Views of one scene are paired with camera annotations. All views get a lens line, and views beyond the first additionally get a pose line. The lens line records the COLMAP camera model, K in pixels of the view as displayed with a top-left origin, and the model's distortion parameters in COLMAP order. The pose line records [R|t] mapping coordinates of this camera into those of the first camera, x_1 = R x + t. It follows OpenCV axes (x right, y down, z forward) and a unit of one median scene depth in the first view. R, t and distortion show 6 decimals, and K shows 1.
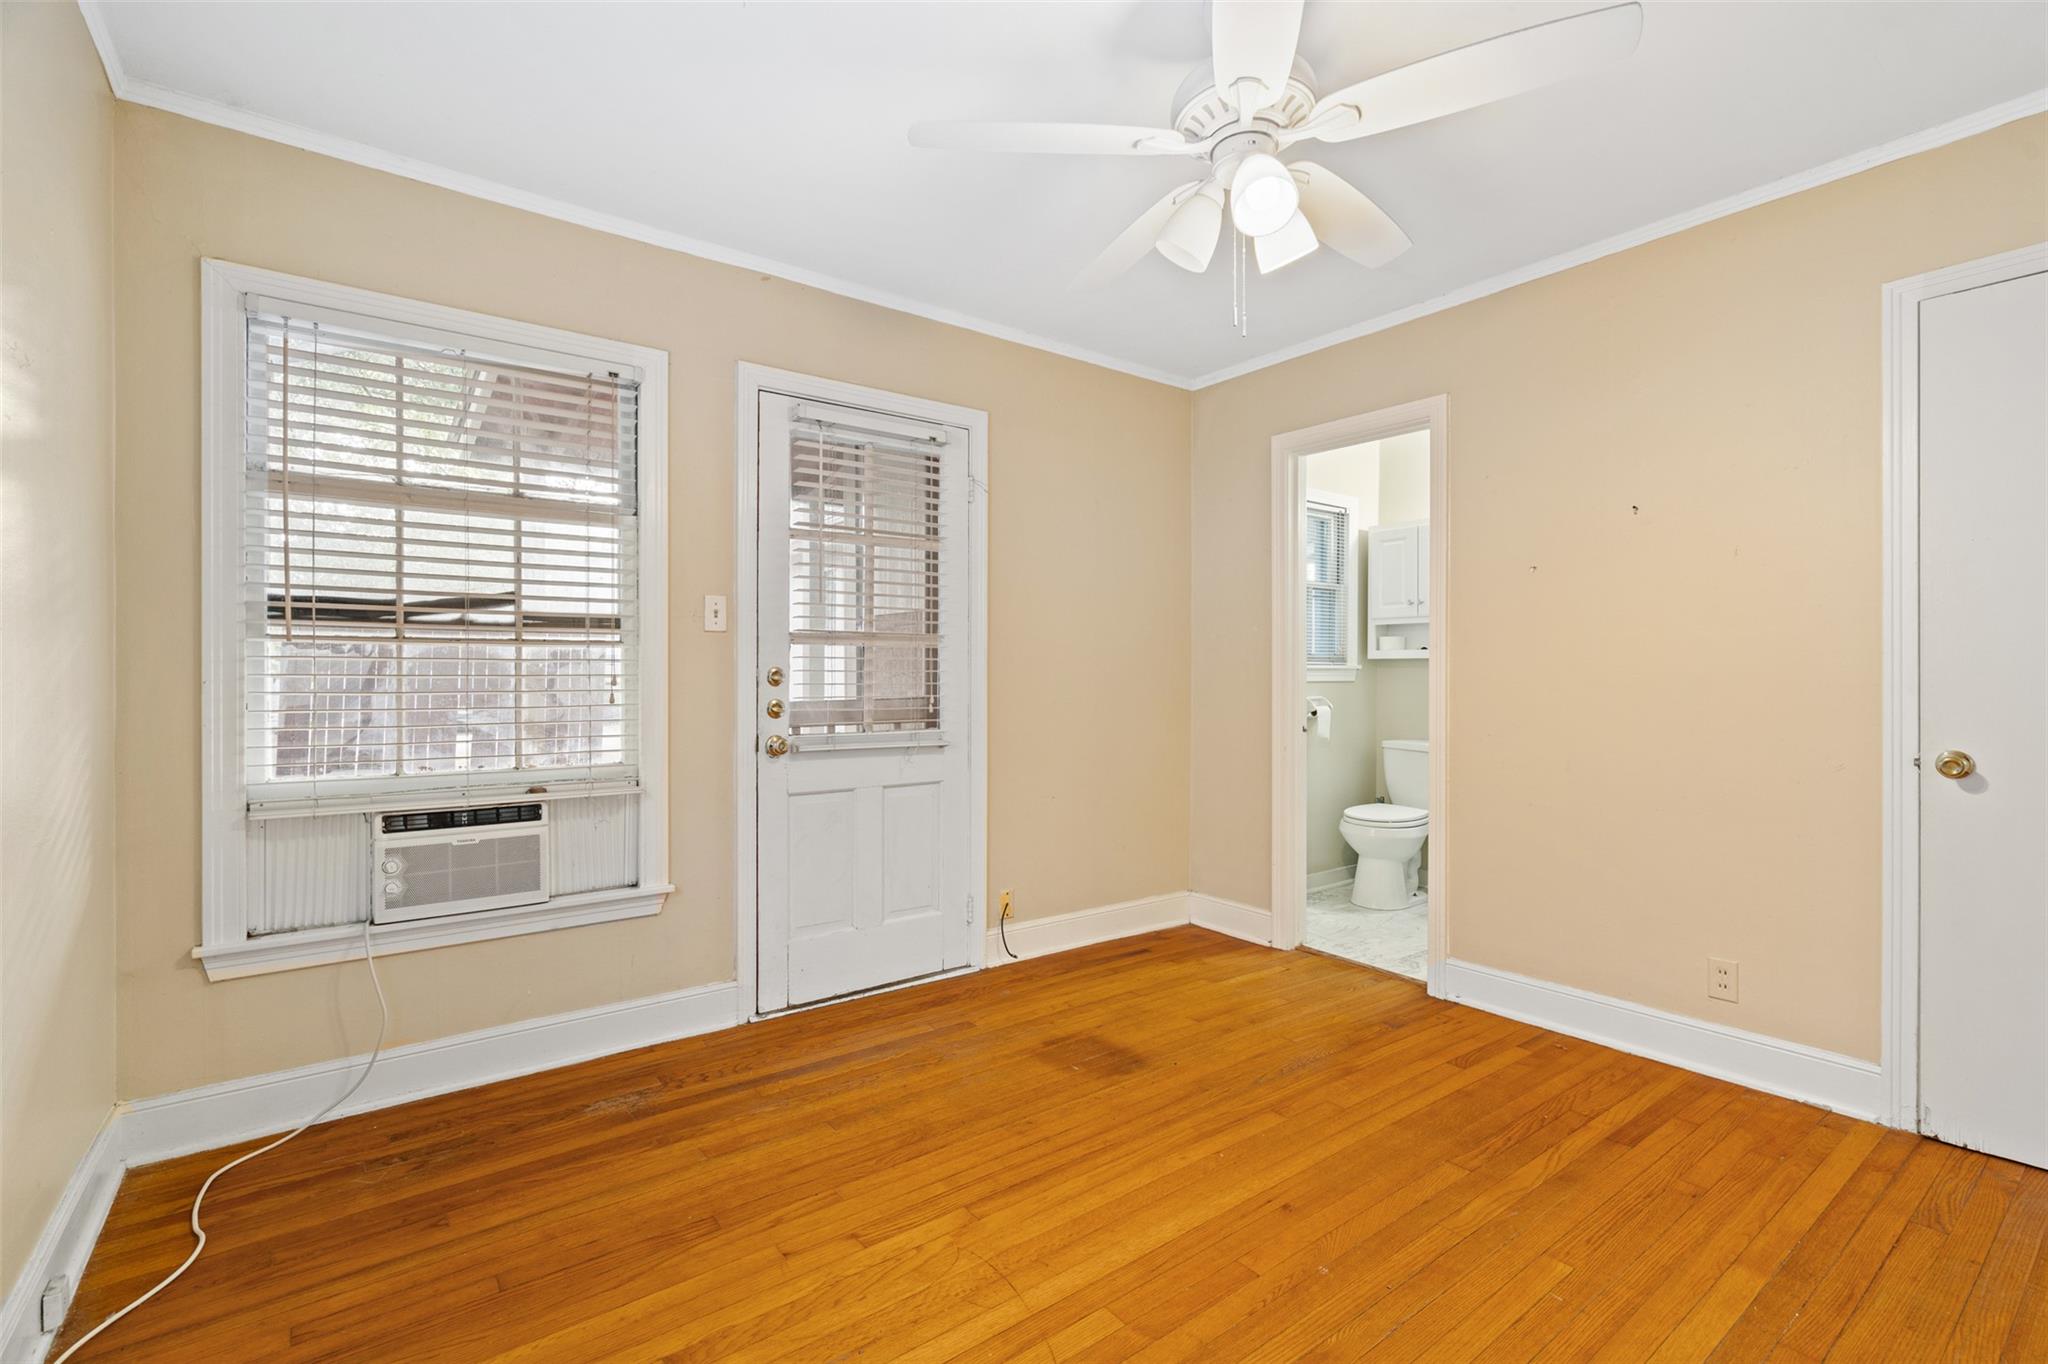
lens RADIAL K [[923.5, 0, 1032.9], [0, 923.5, 682.7], [0, 0, 1]] dist [-0.001803, 0.001437]
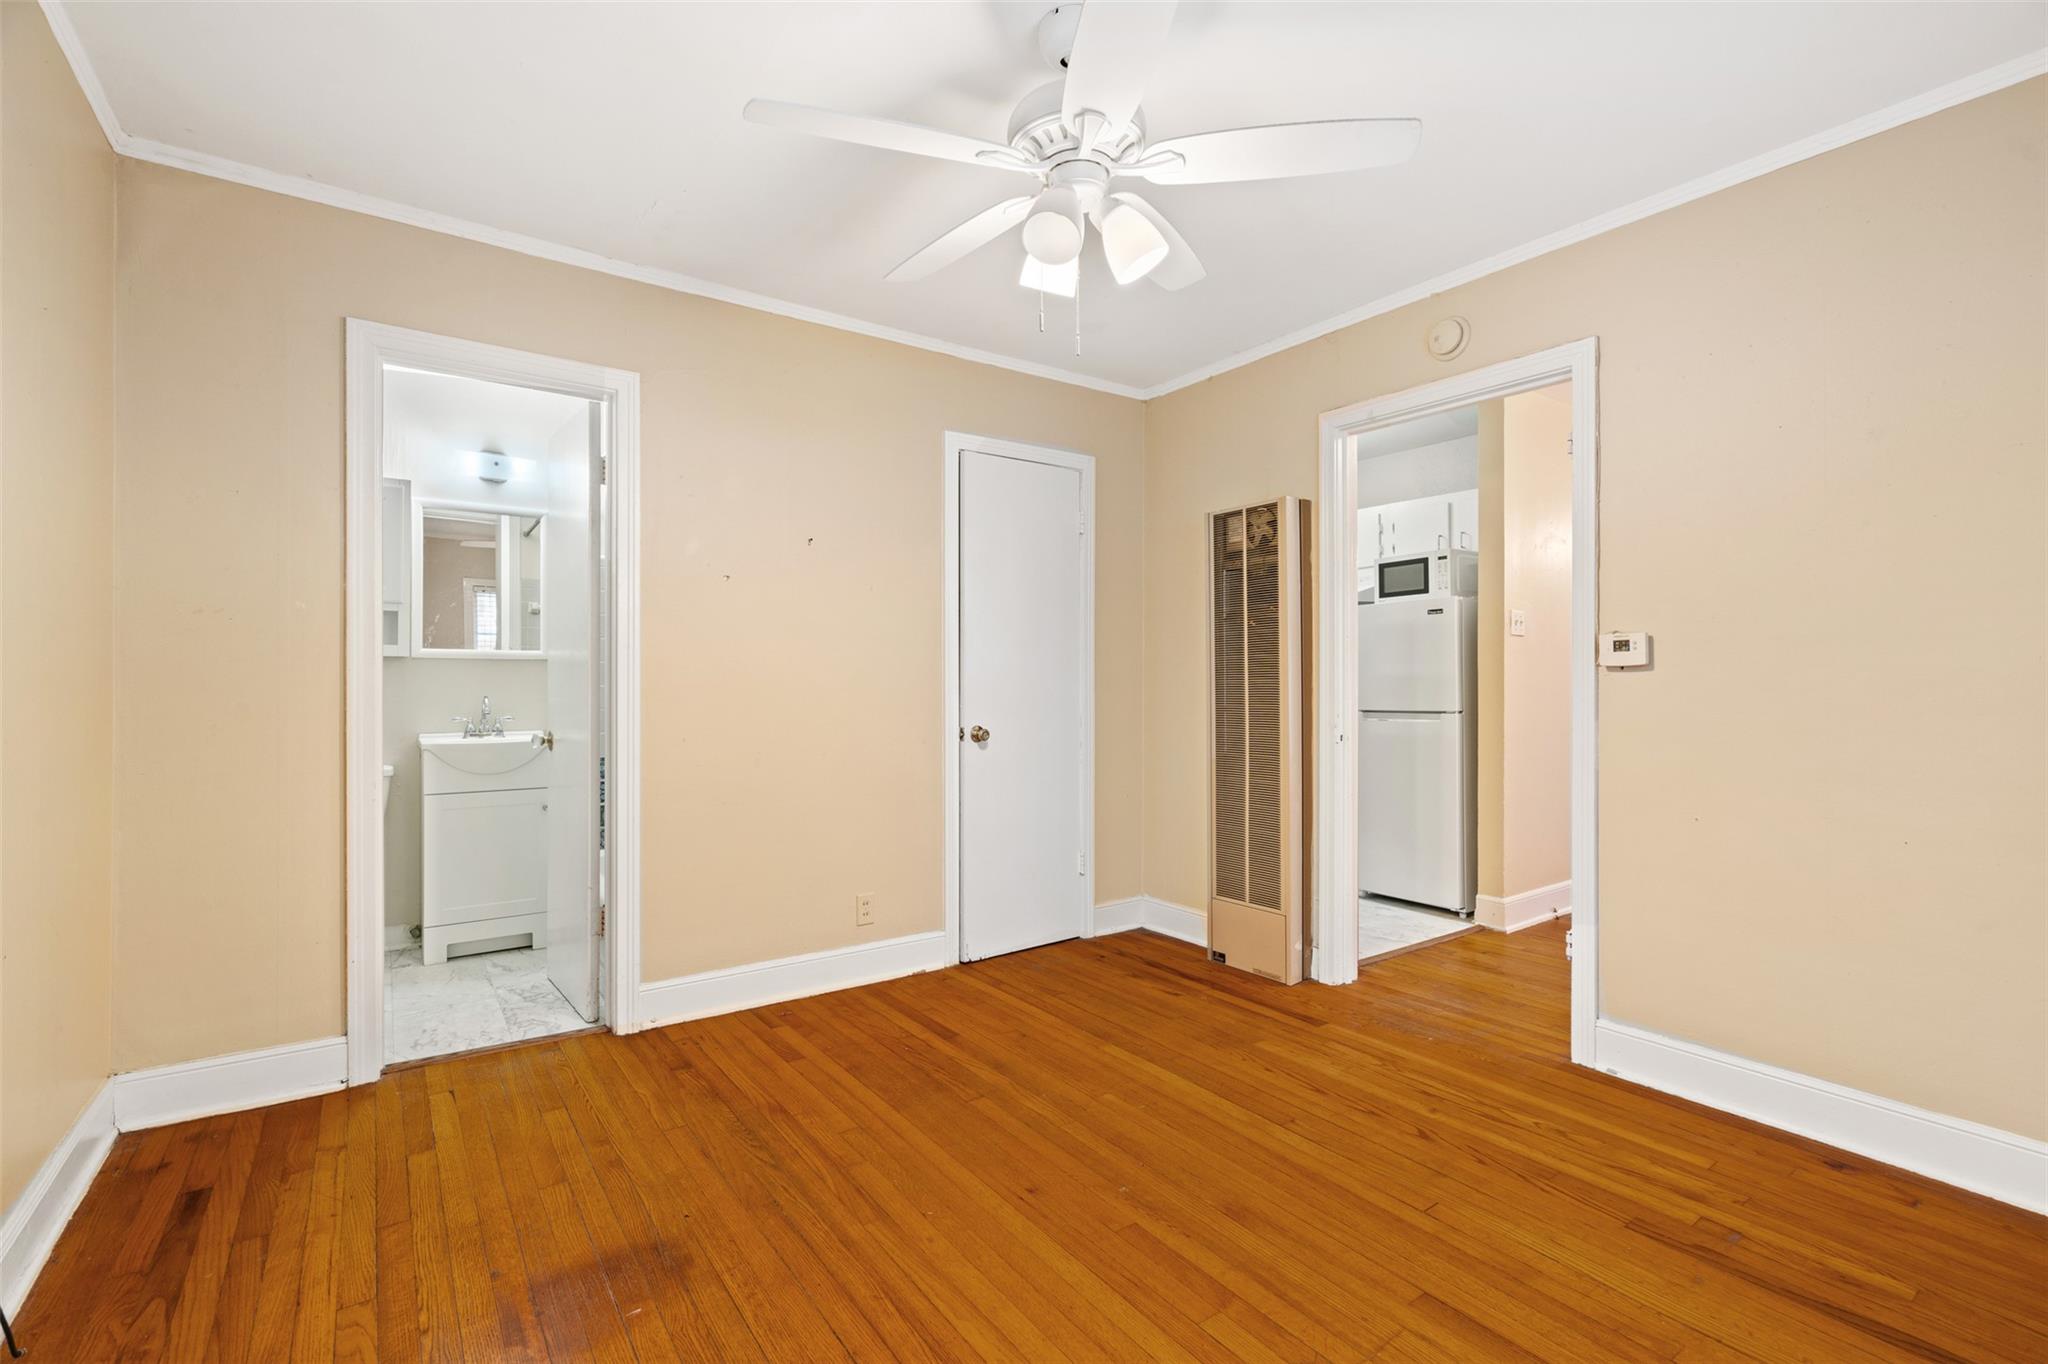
lens RADIAL K [[923.5, 0, 1030.7], [0, 923.5, 688.1], [0, 0, 1]] dist [-0.001803, 0.001437]
pose [[0.027567, -0.008182, 0.999586, -0.581864], [0.003744, 0.999960, 0.008082, -0.006312], [-0.999613, 0.003520, 0.027596, 0.738831]]
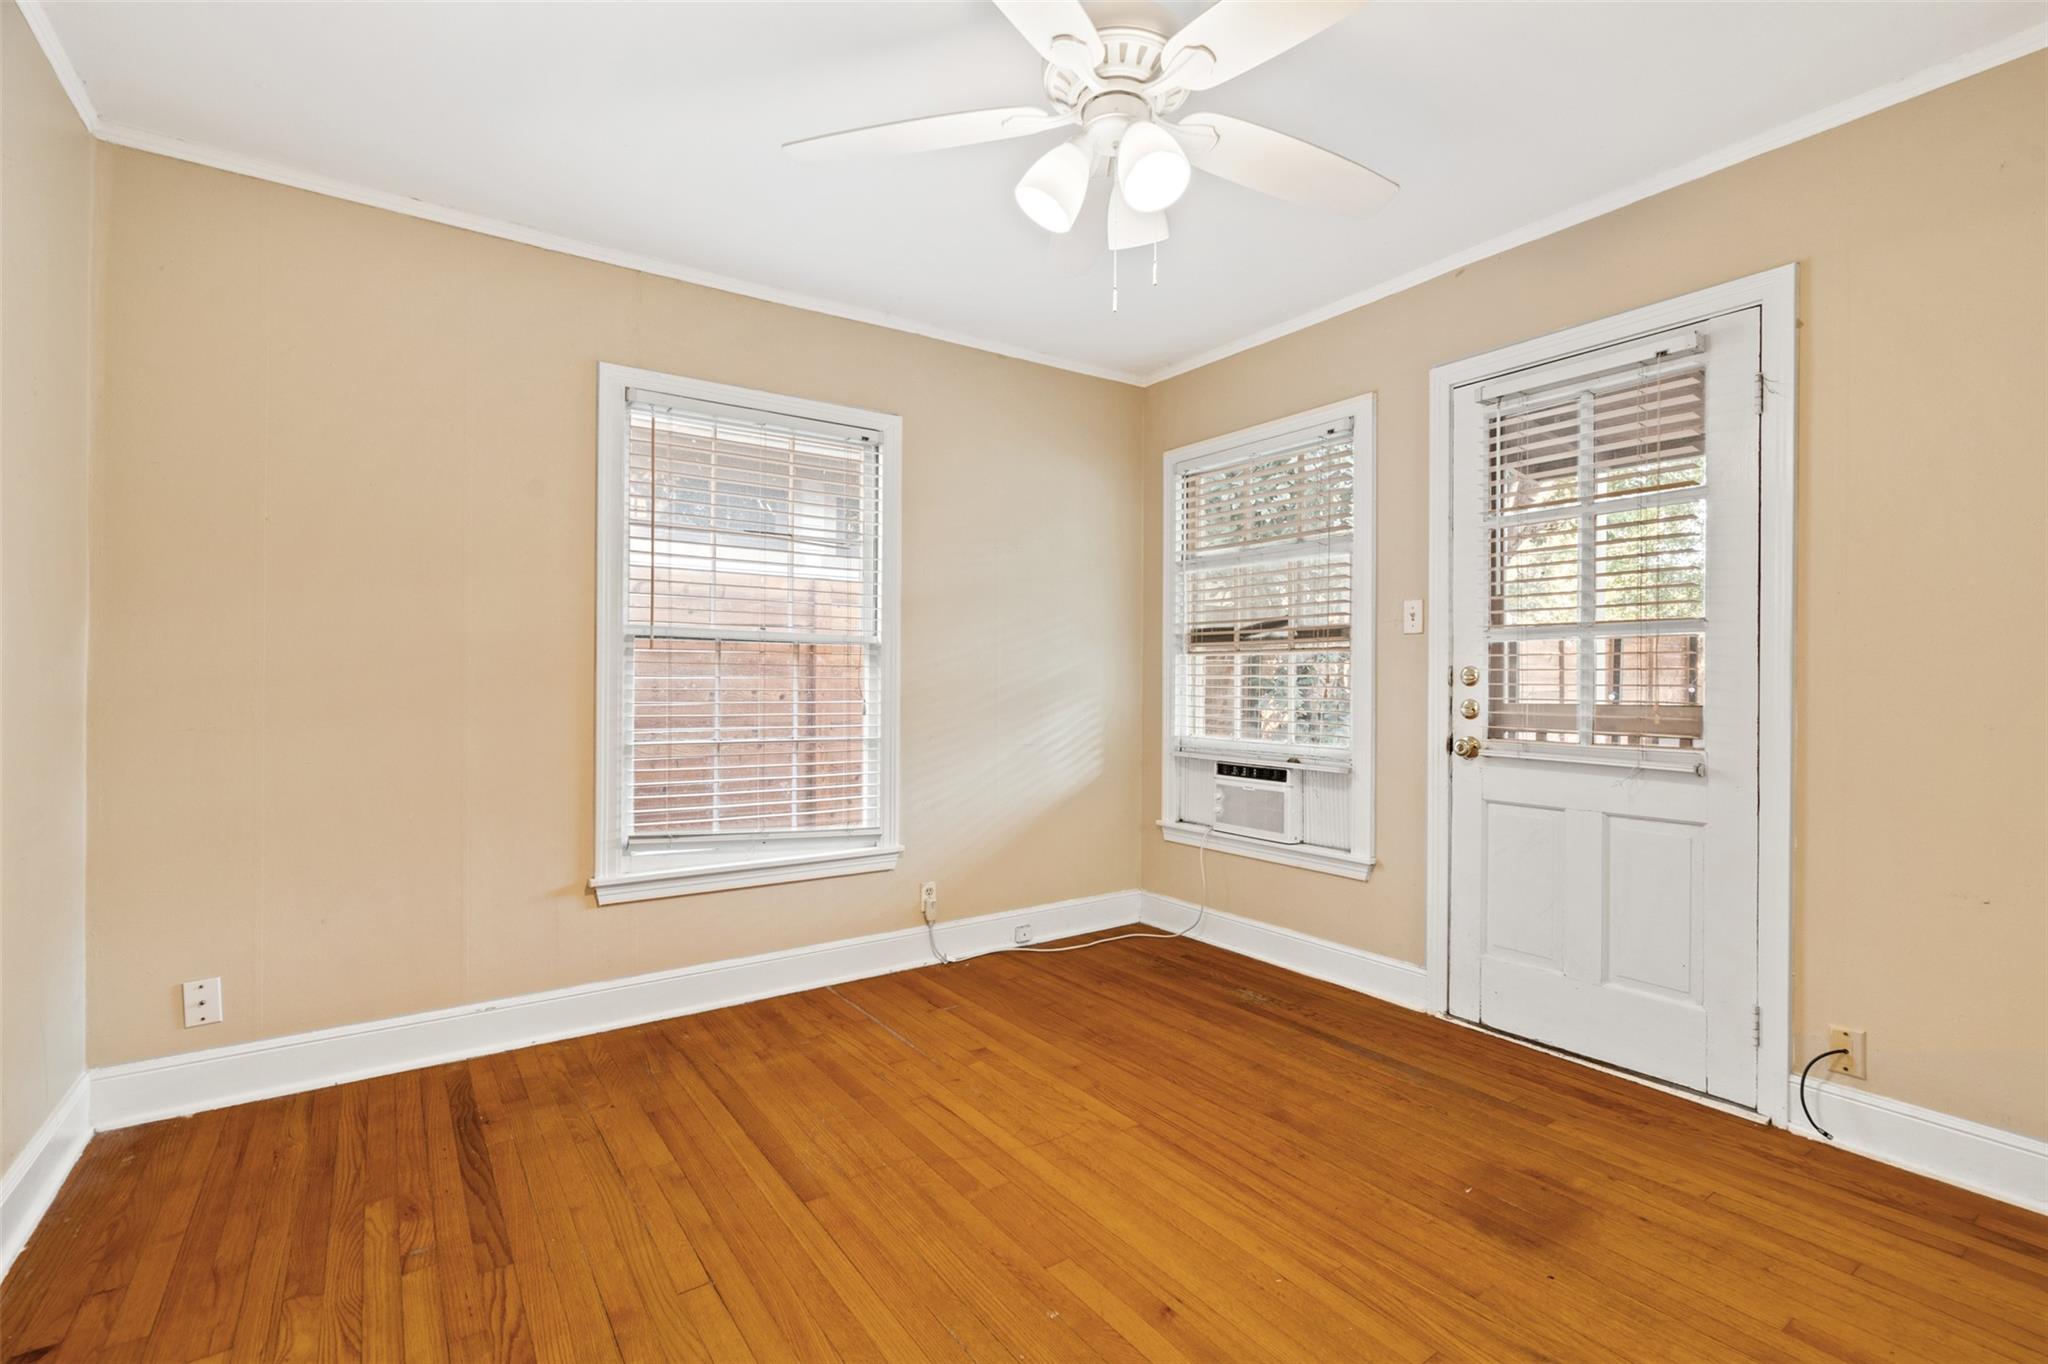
lens RADIAL K [[923.5, 0, 1028.4], [0, 923.5, 681.8], [0, 0, 1]] dist [-0.001803, 0.001437]
pose [[-0.040671, 0.005003, -0.999160, 0.843717], [-0.008925, 0.999946, 0.005370, -0.001901], [0.999133, 0.009136, -0.040625, 0.686814]]
